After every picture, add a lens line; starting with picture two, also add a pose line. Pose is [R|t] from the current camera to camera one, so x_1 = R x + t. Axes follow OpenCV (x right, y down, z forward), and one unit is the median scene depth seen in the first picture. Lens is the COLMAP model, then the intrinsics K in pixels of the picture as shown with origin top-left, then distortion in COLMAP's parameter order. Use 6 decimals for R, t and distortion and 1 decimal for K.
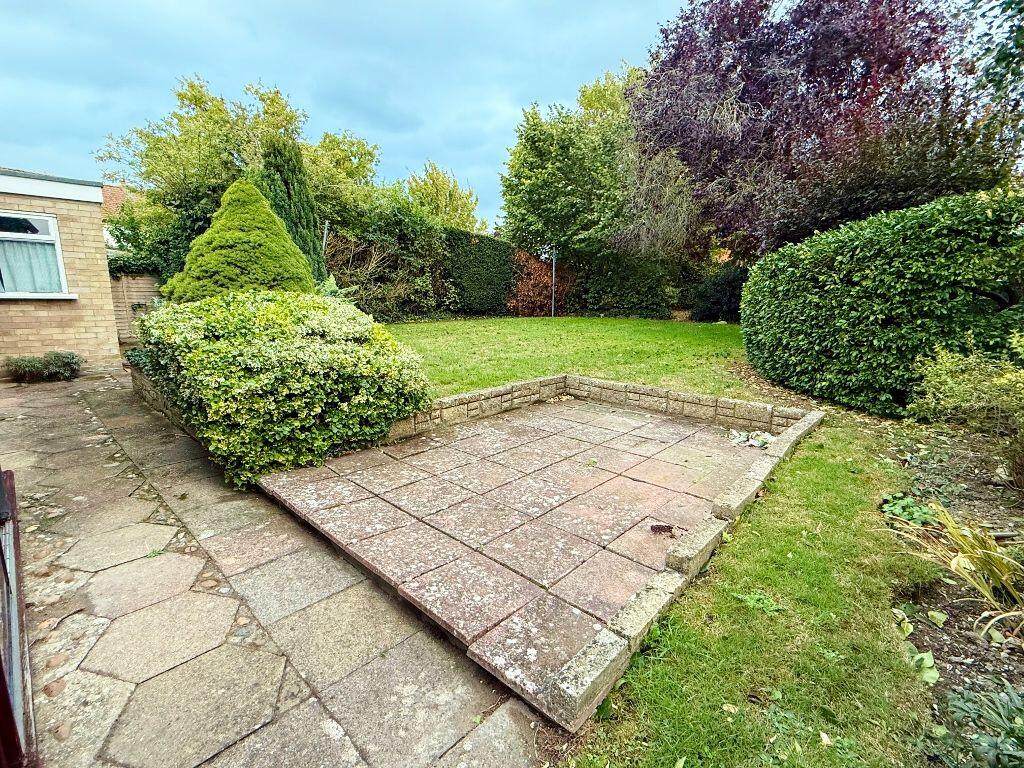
lens RADIAL K [[464.5, 0, 512.3], [0, 464.5, 385.3], [0, 0, 1]] dist [0.001032, 0.000483]
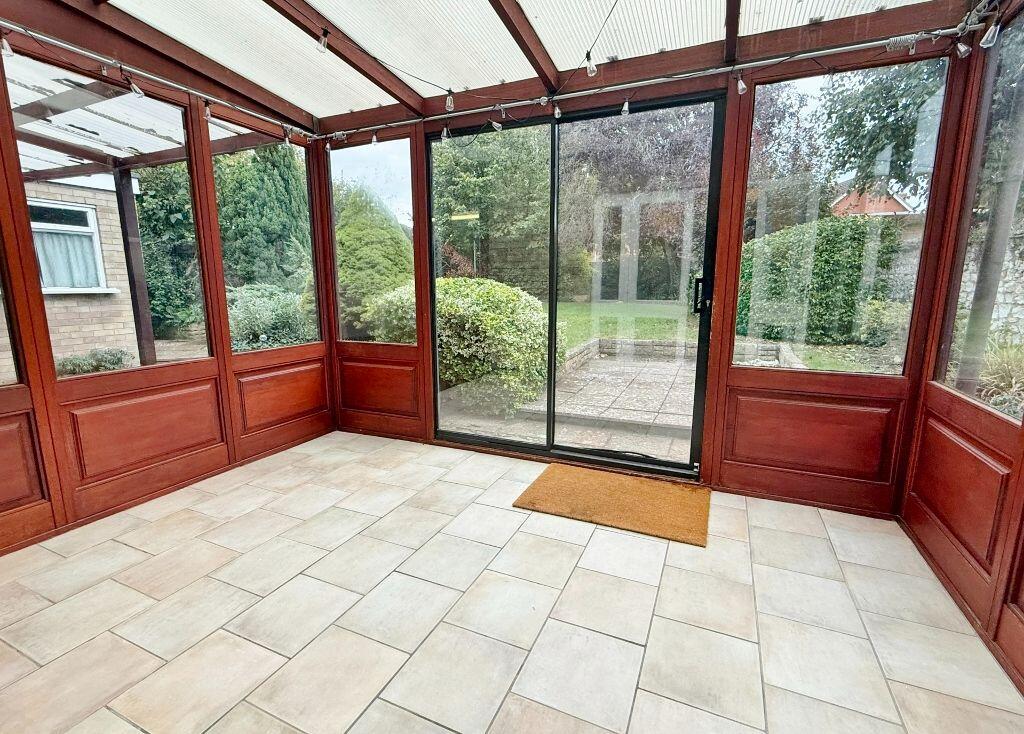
lens RADIAL K [[460.2, 0, 509.1], [0, 460.2, 367.4], [0, 0, 1]] dist [0.002014, -0.000055]
pose [[0.946480, -0.078072, 0.313177, -0.502669], [0.083626, 0.996488, -0.004317, 0.040374], [-0.311740, 0.030276, 0.949685, -0.158642]]
